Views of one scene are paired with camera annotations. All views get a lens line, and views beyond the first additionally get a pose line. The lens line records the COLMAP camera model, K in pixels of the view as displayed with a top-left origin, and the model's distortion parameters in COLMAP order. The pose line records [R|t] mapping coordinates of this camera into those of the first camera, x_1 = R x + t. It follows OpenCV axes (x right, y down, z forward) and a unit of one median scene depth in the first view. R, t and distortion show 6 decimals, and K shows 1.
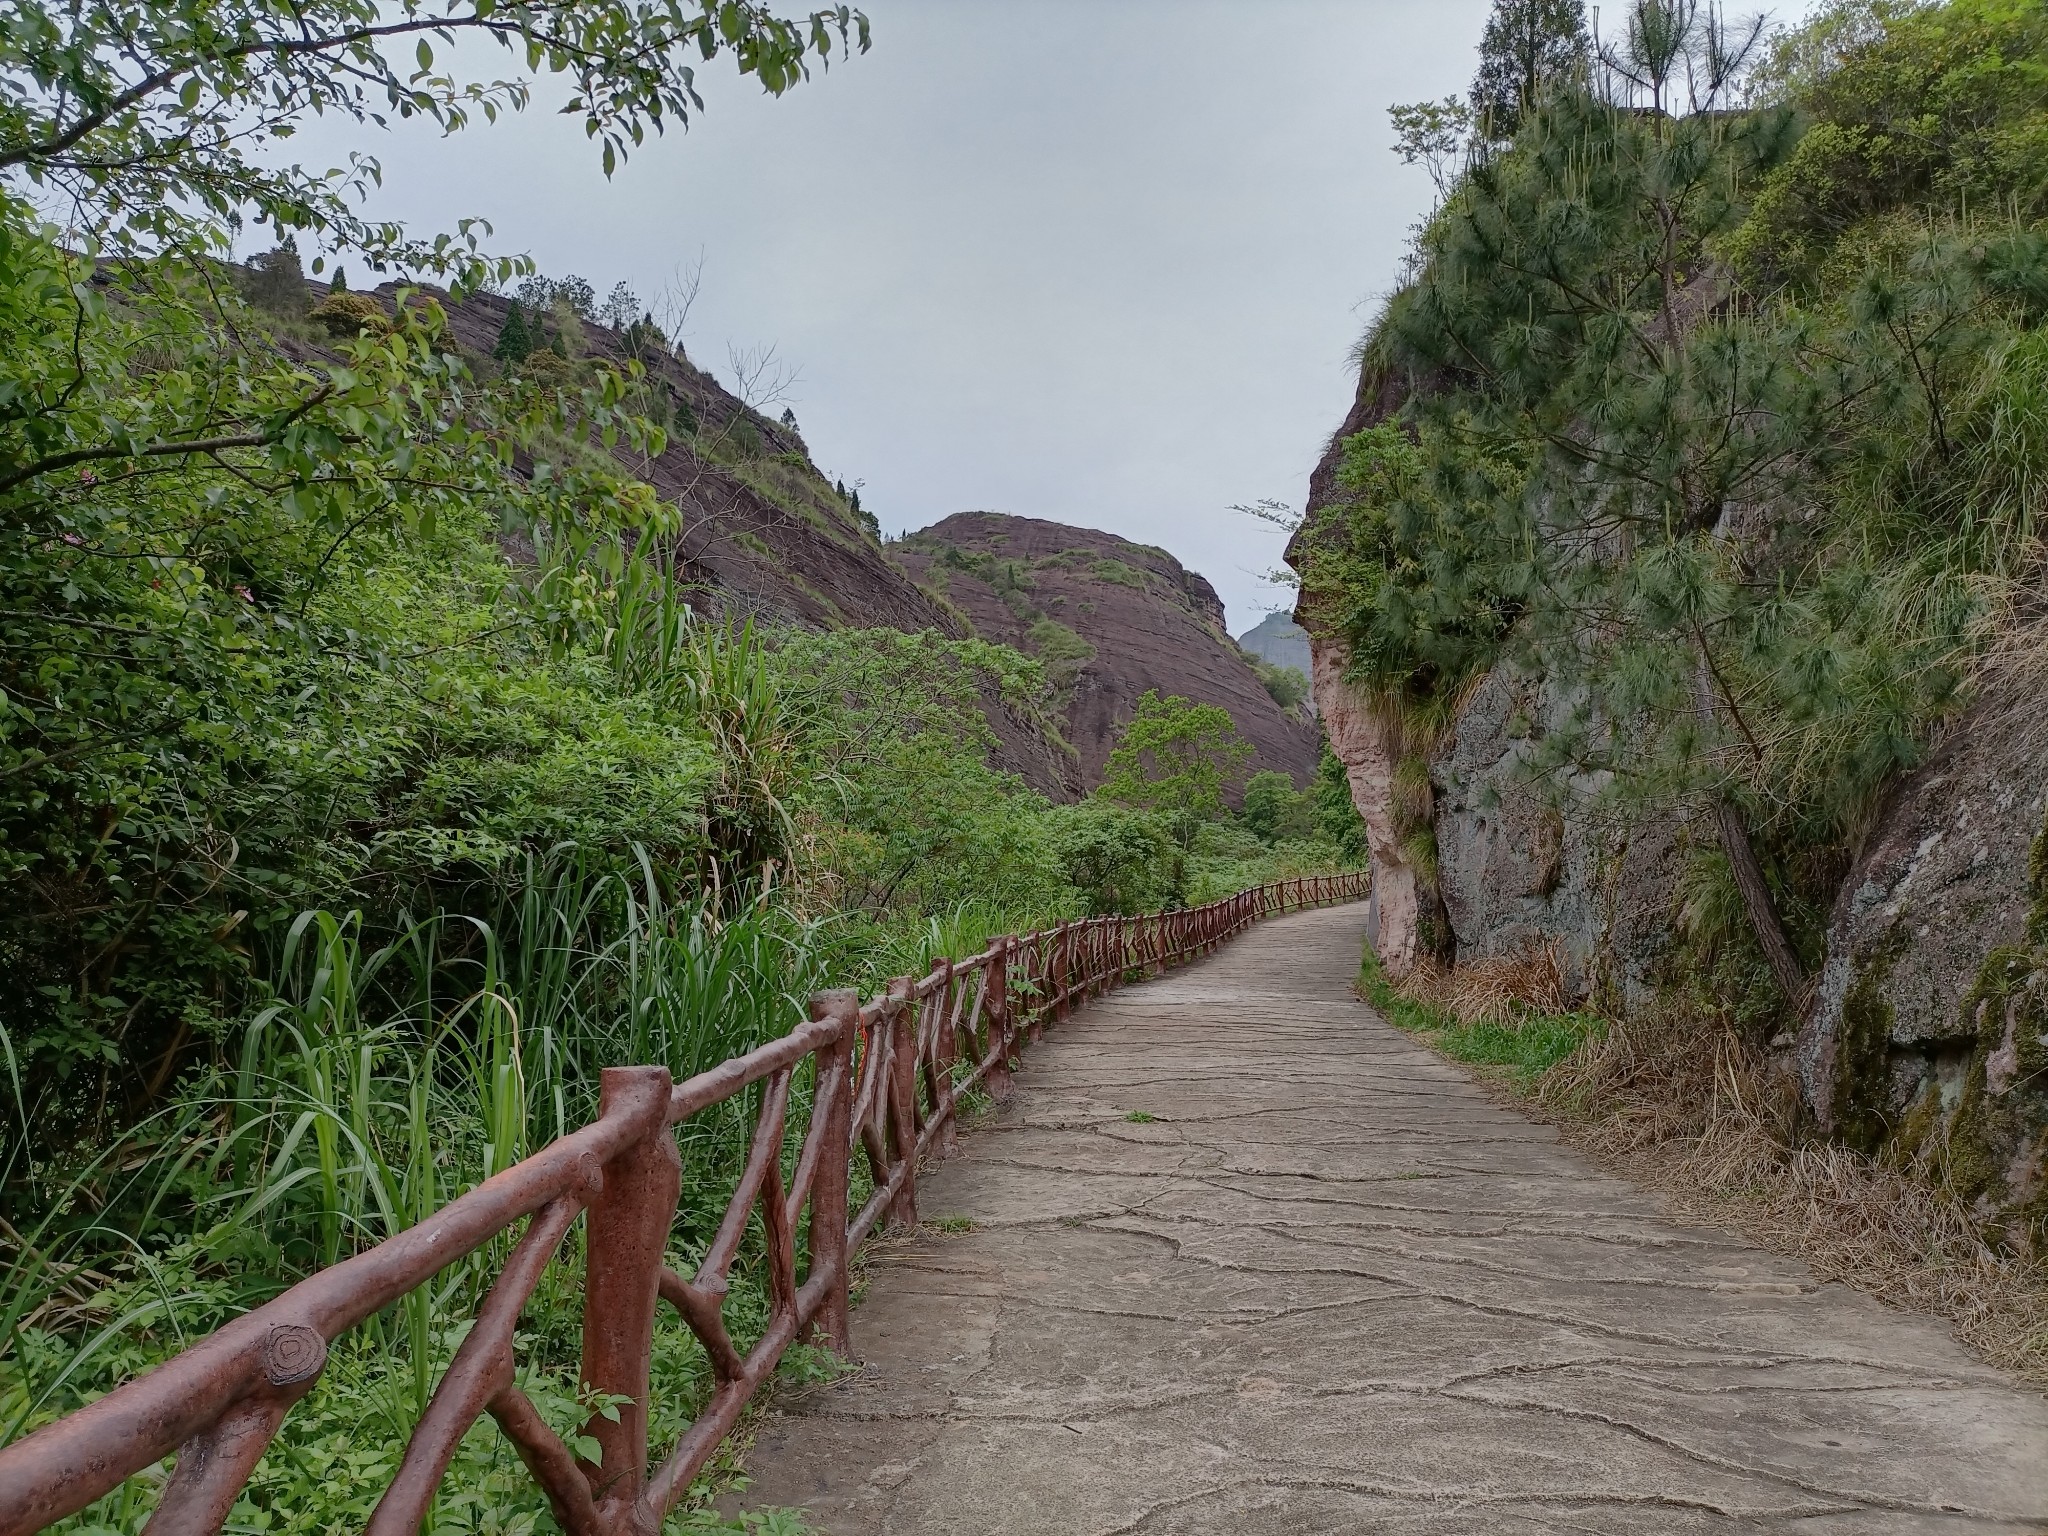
lens RADIAL K [[1519.4, 0, 1023.5], [0, 1519.4, 758.6], [0, 0, 1]] dist [0.041146, -0.001870]
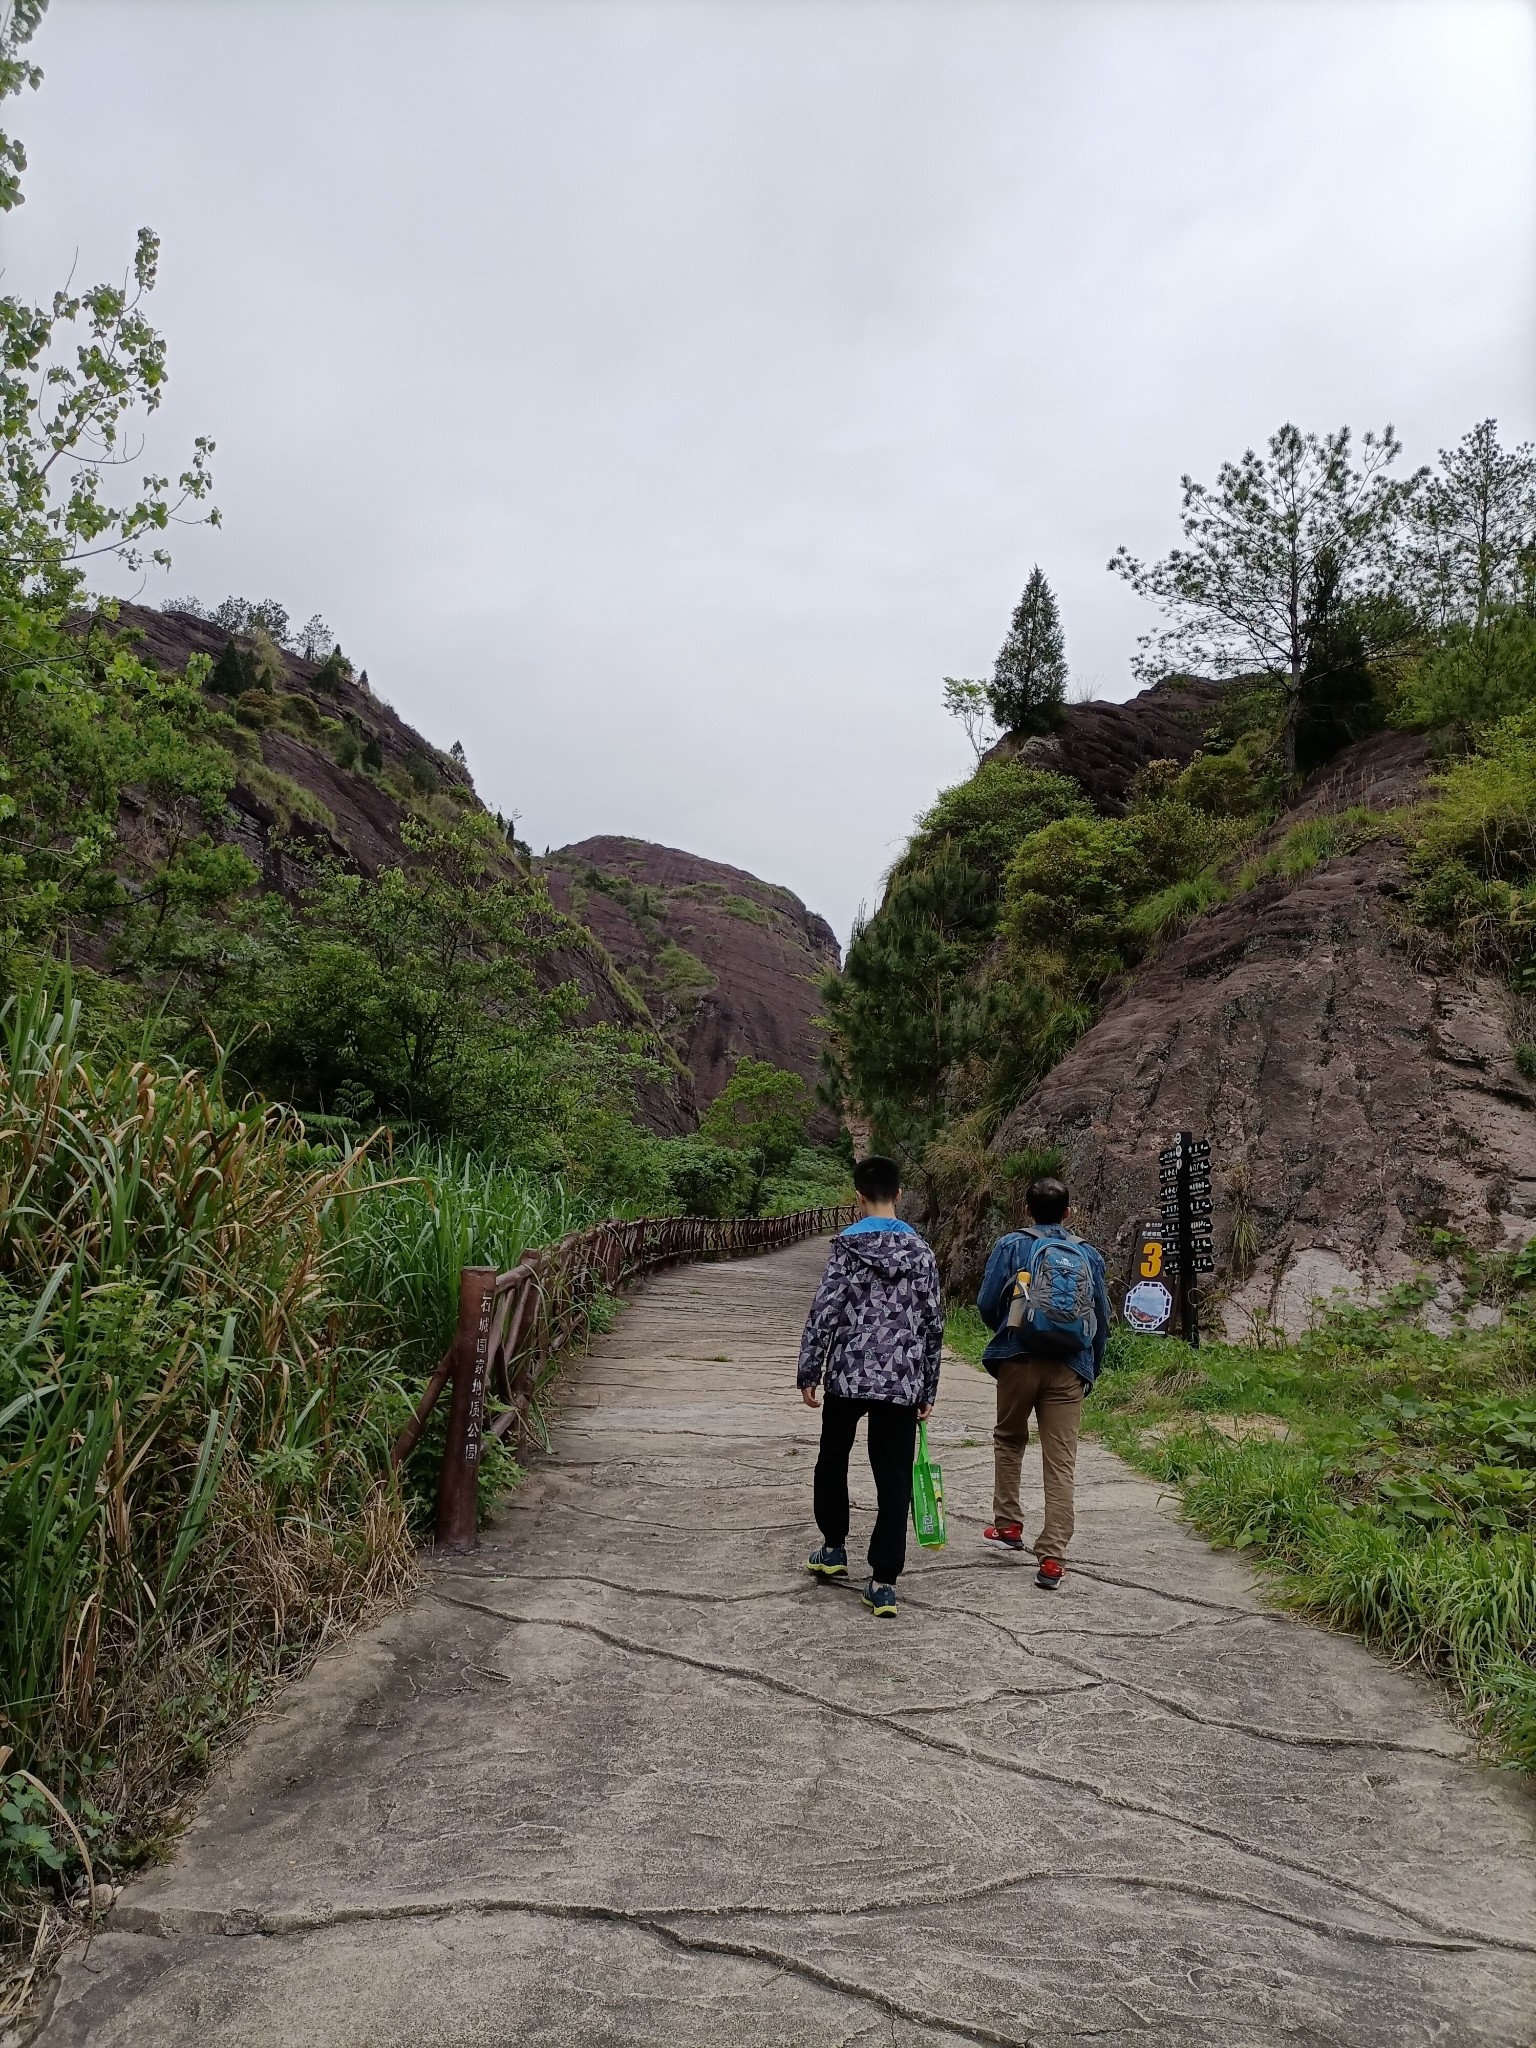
lens RADIAL K [[1519.4, 0, 768.0], [0, 1519.4, 1024.0], [0, 0, 1]] dist [0.041146, -0.001870]
pose [[0.992429, 0.091544, 0.081884, -0.003894], [-0.089002, 0.995445, -0.034190, -0.009743], [-0.084640, 0.026643, 0.996055, -0.117358]]
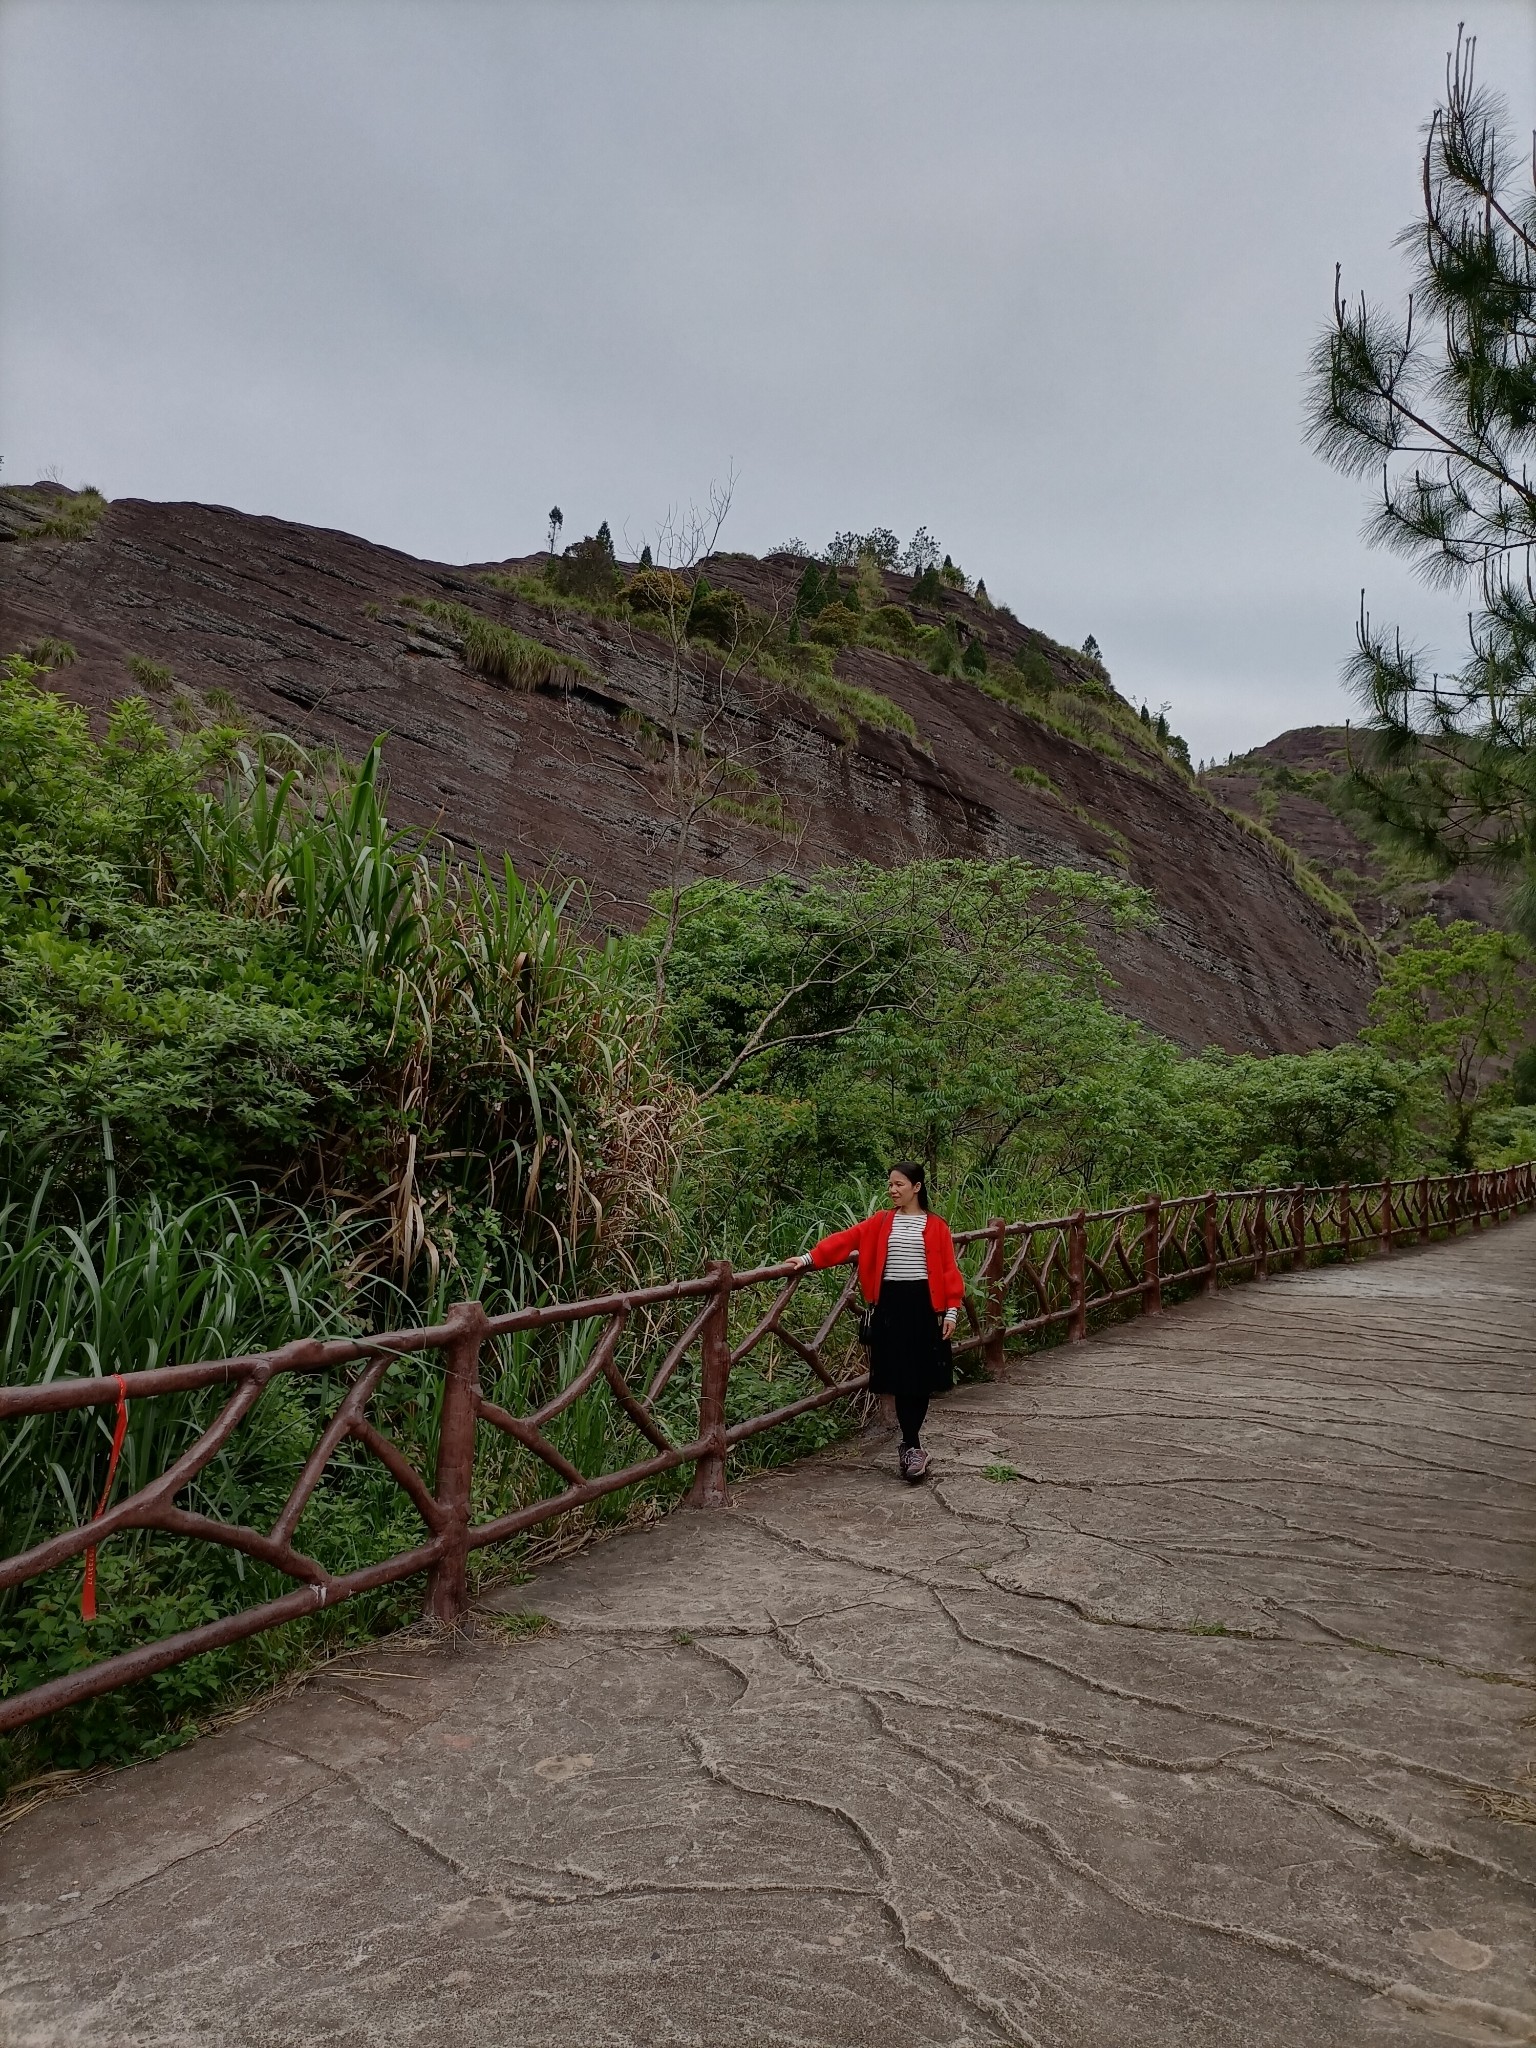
lens RADIAL K [[1519.4, 0, 768.0], [0, 1519.4, 1024.0], [0, 0, 1]] dist [0.041146, -0.001870]
pose [[0.926425, -0.004443, -0.376454, 0.021646], [0.011220, 0.999812, 0.015811, -0.000505], [0.376313, -0.018871, 0.926300, 0.020156]]
